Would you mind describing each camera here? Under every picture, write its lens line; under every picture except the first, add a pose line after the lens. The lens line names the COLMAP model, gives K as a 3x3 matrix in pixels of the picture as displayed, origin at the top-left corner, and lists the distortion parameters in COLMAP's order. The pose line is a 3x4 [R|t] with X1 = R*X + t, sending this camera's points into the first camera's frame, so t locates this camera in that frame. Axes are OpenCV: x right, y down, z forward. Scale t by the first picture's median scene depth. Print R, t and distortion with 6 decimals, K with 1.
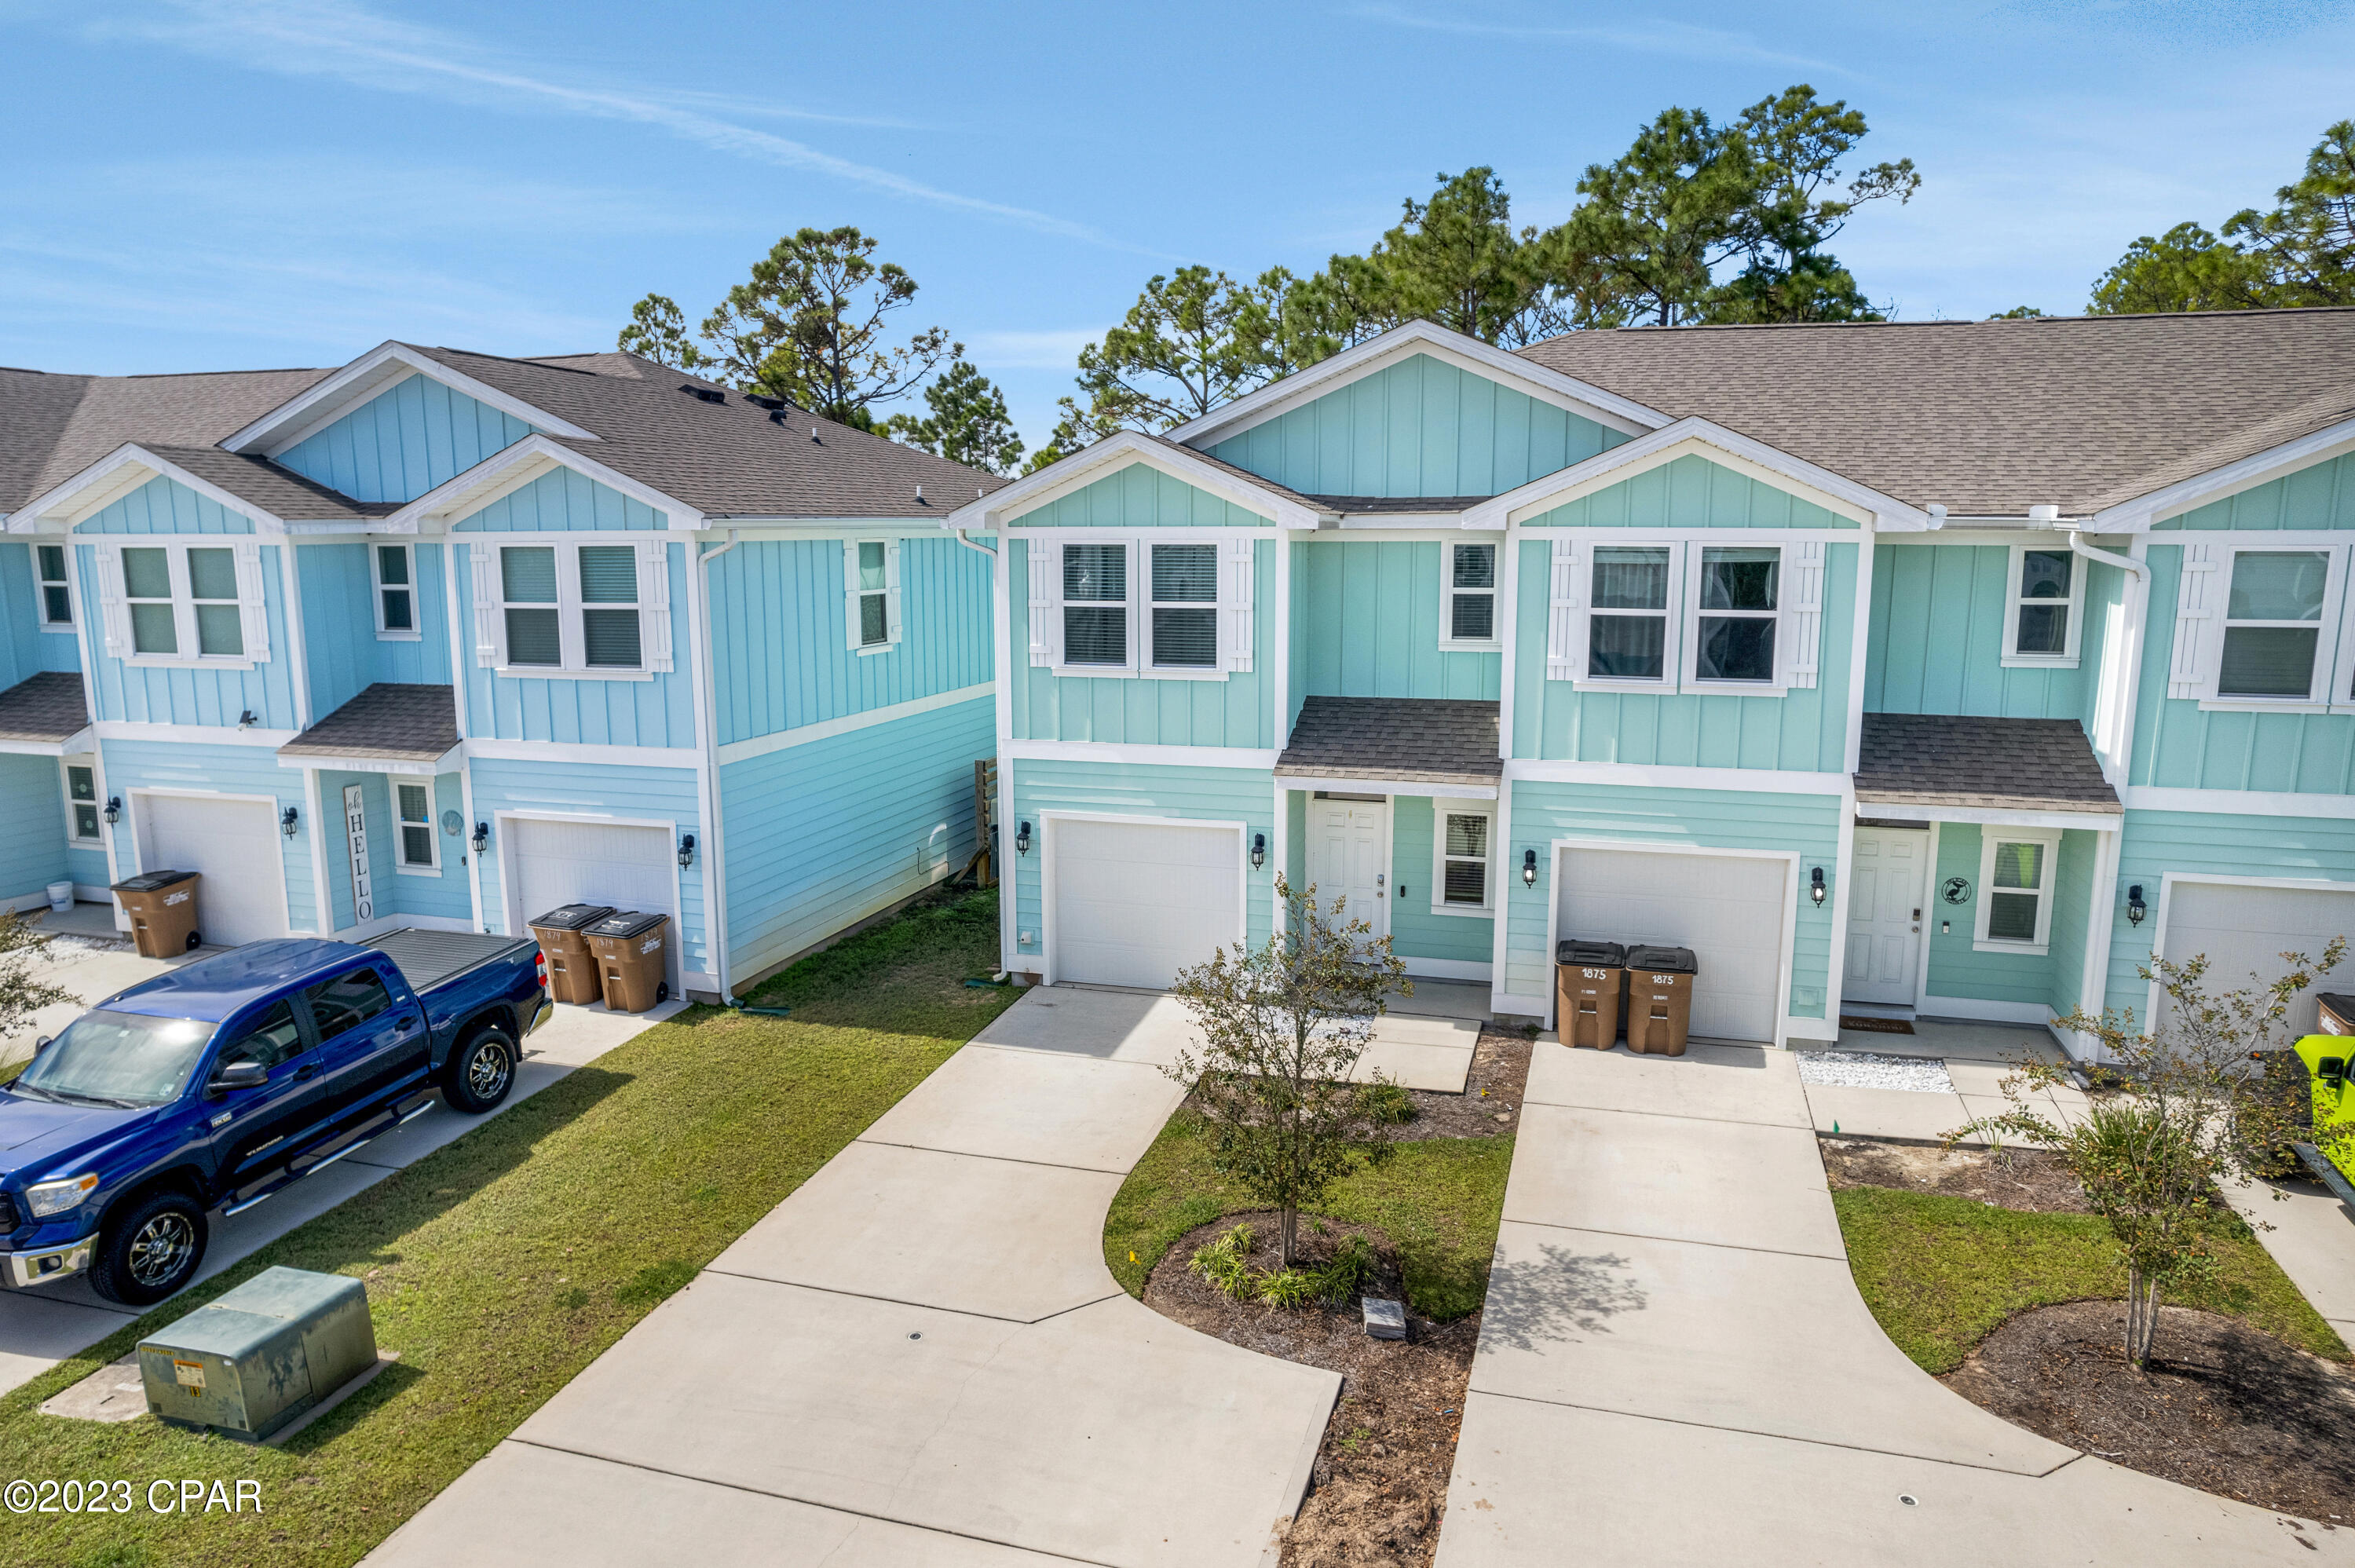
lens RADIAL K [[1460.1, 0, 1175.4], [0, 1460.1, 725.0], [0, 0, 1]] dist [0.024519, -0.000673]
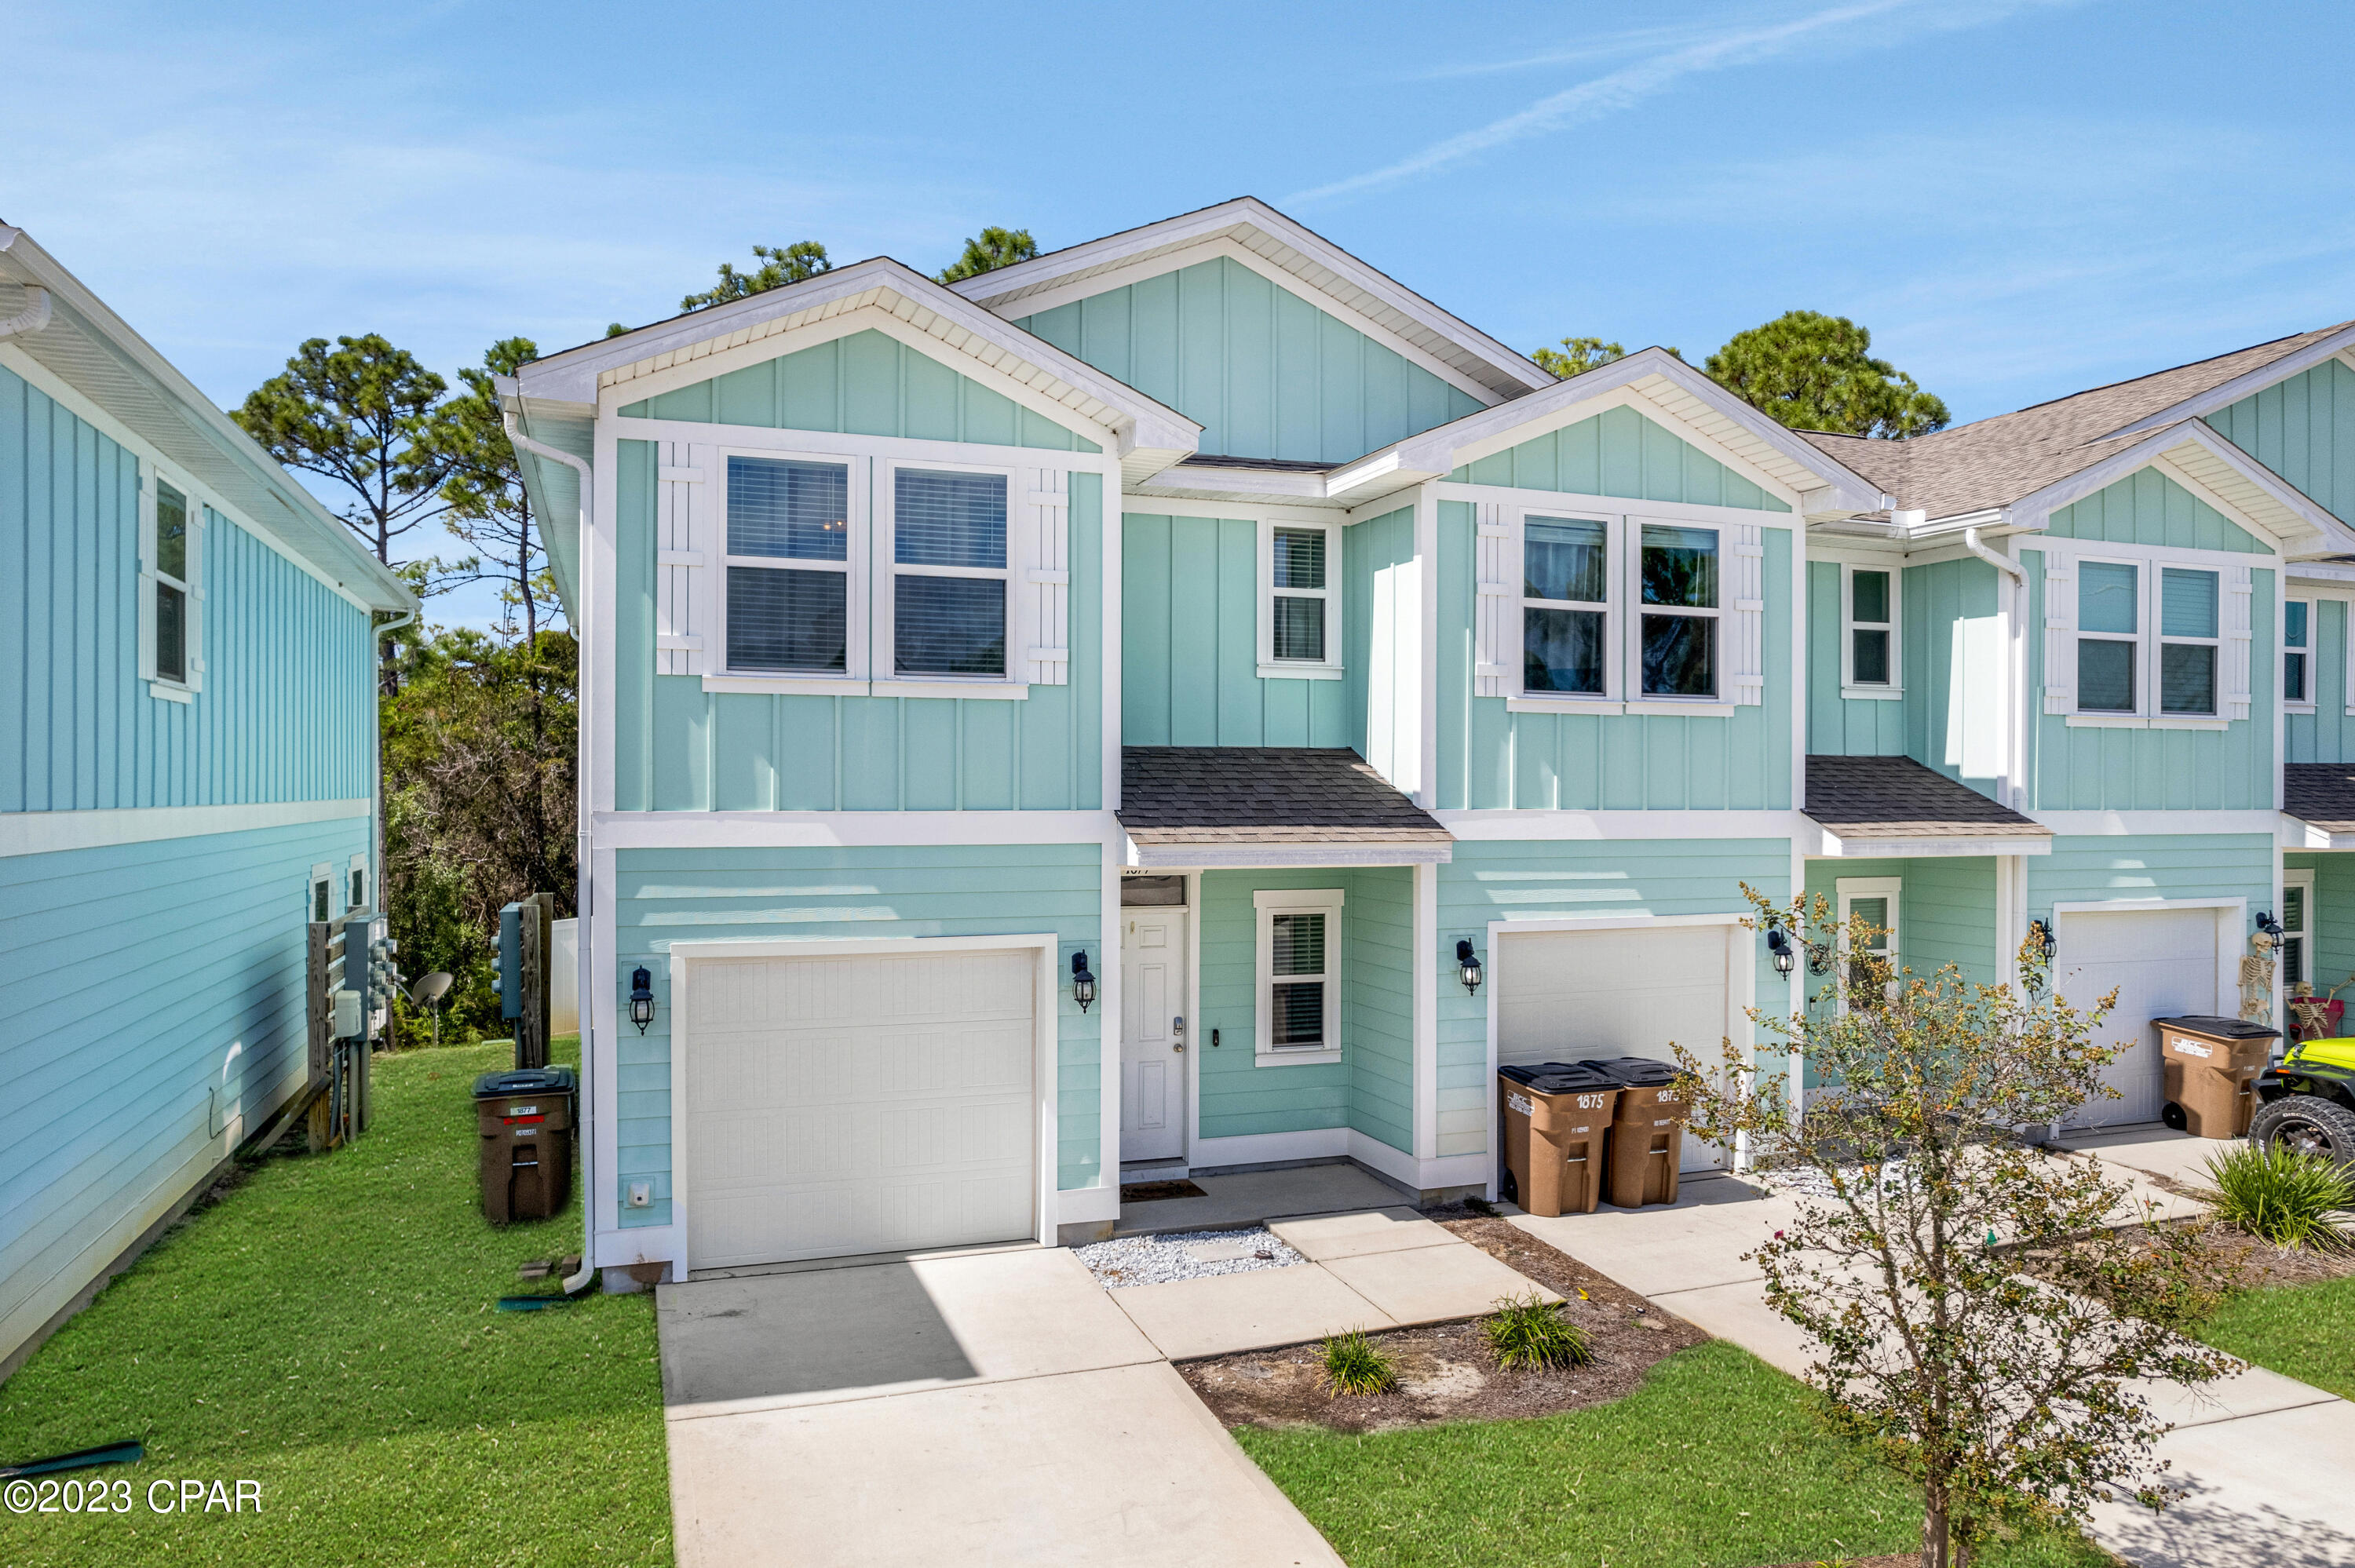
lens RADIAL K [[1521.9, 0, 1140.8], [0, 1521.9, 753.6], [0, 0, 1]] dist [-0.004215, 0.001146]
pose [[0.818109, 0.017773, 0.574788, -0.284155], [0.065757, 0.990075, -0.124207, 0.072827], [-0.571291, 0.139411, 0.808821, 0.460006]]
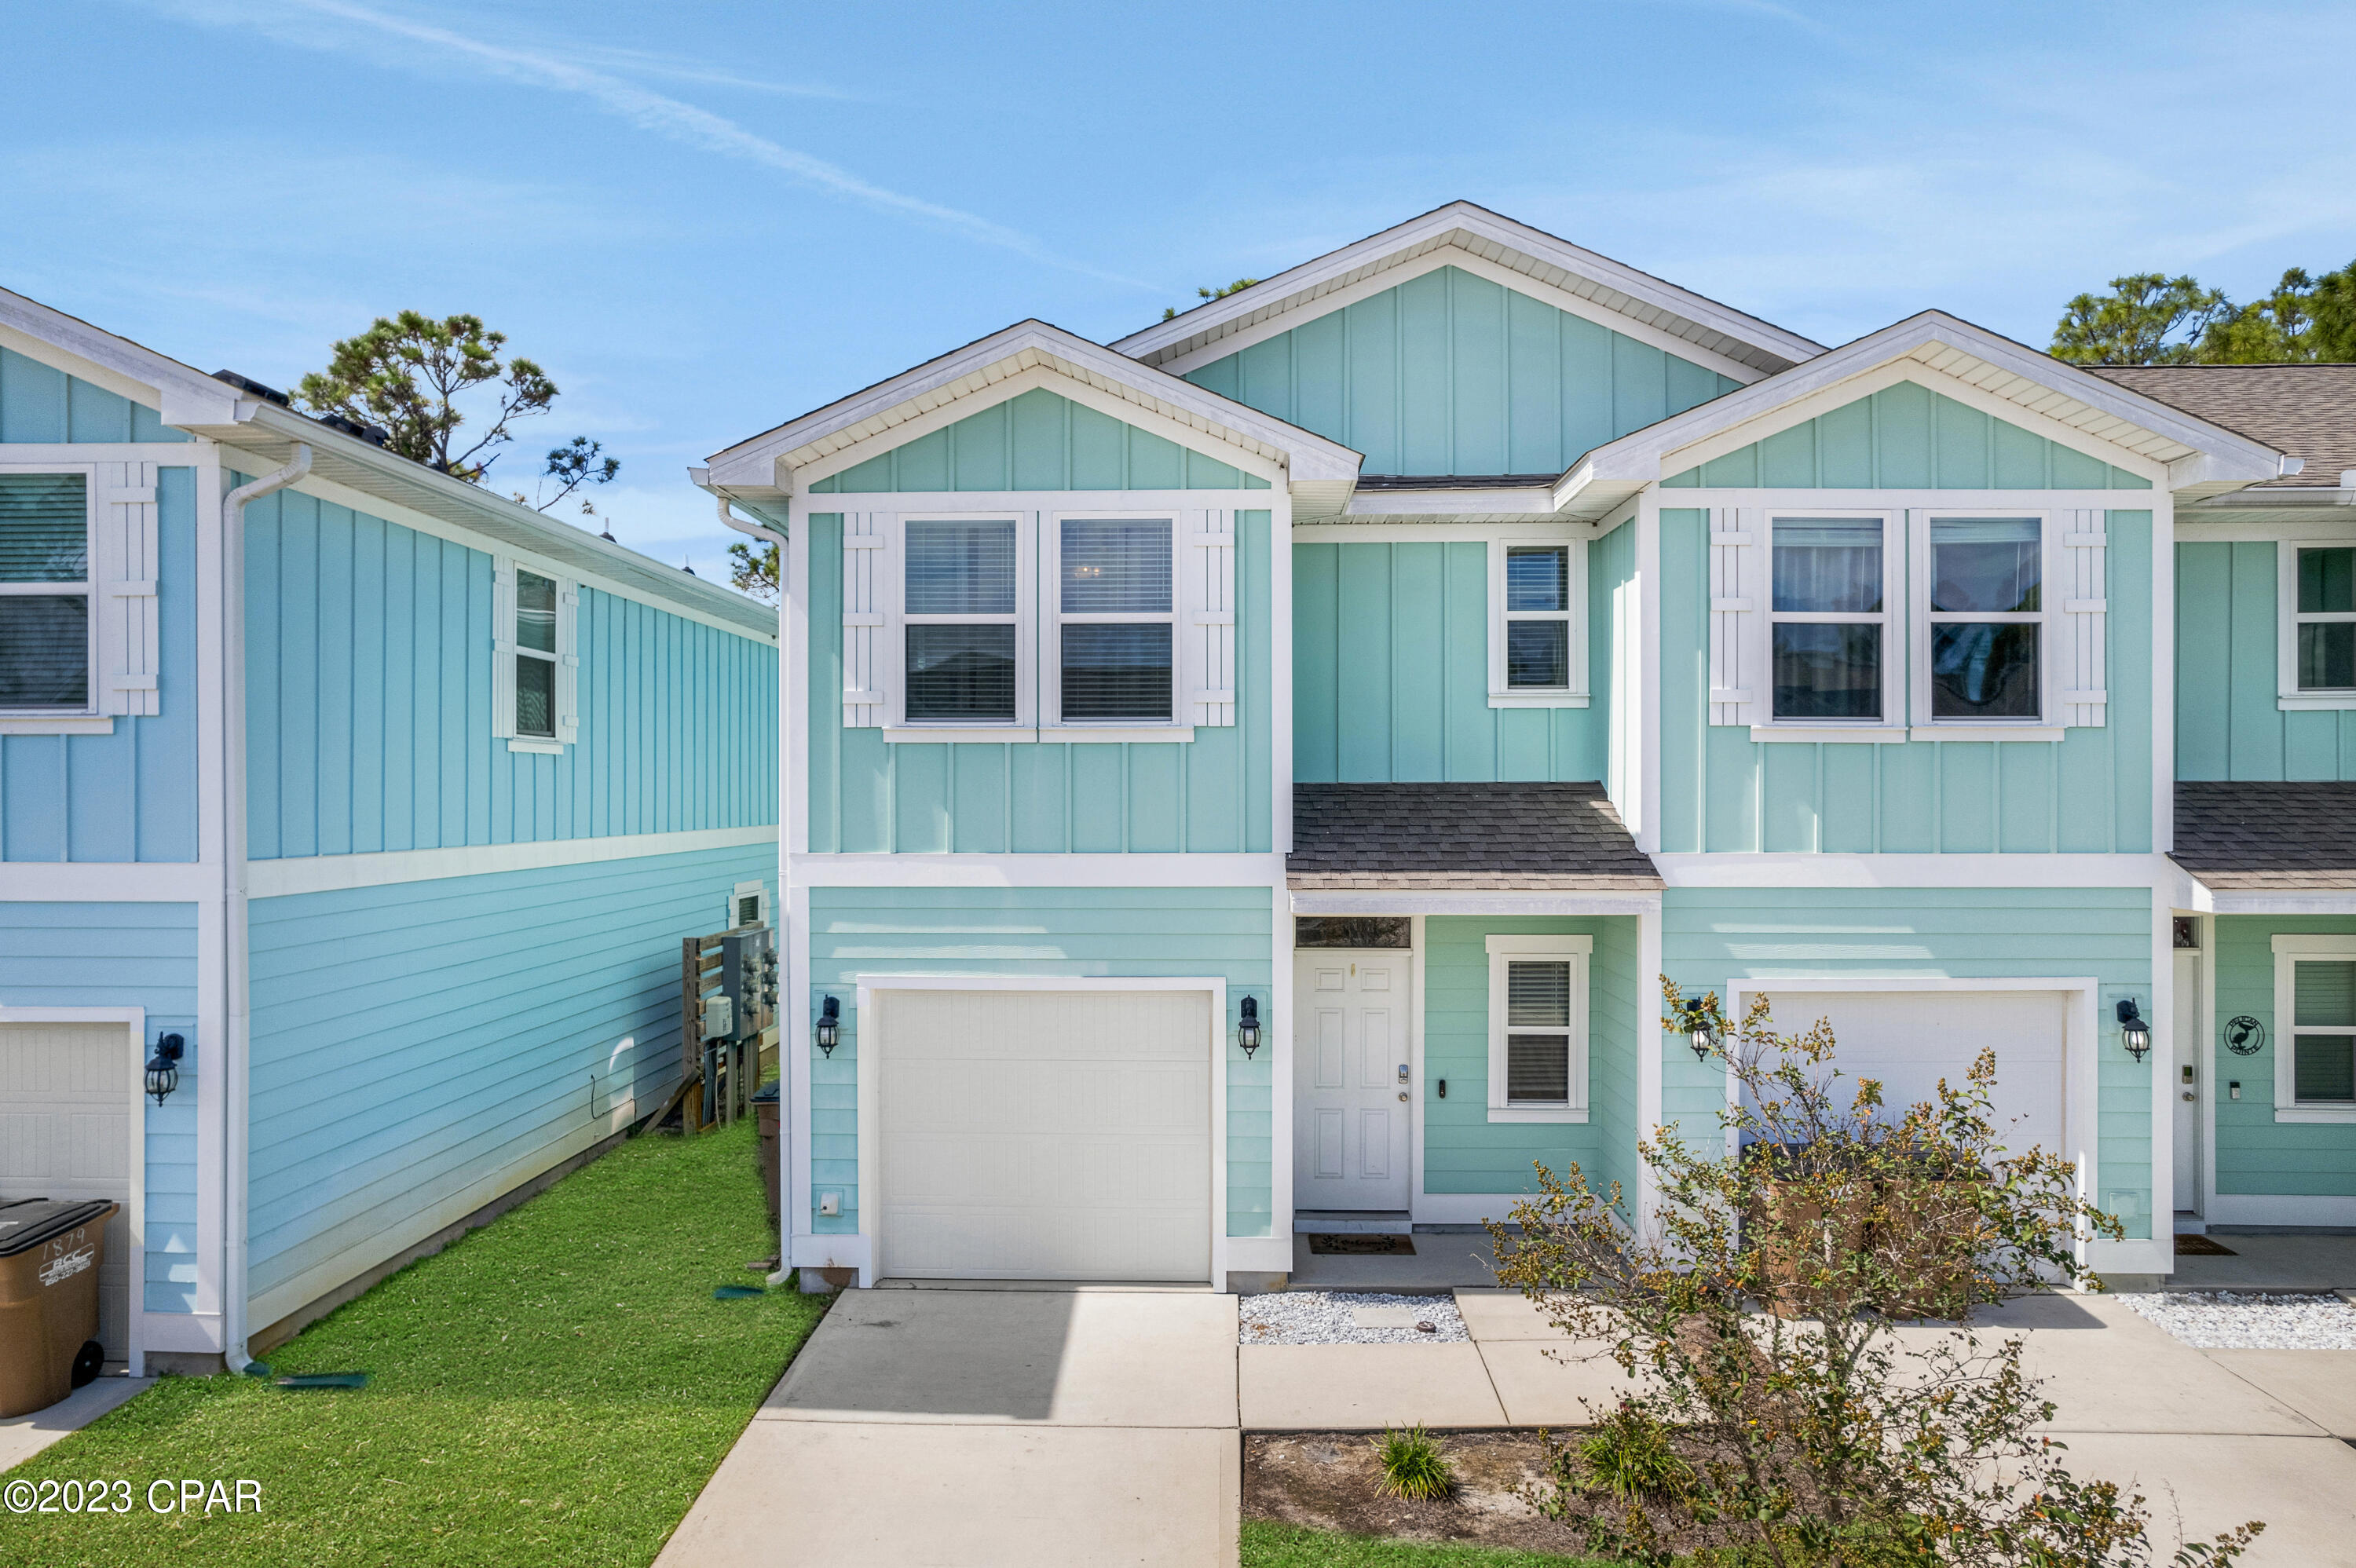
lens RADIAL K [[1501.4, 0, 1177.2], [0, 1501.4, 759.8], [0, 0, 1]] dist [-0.009949, 0.001119]
pose [[0.969140, 0.005914, 0.246442, -0.121688], [0.030017, 0.989442, -0.141789, 0.064582], [-0.244678, 0.144811, 0.958730, 0.401416]]
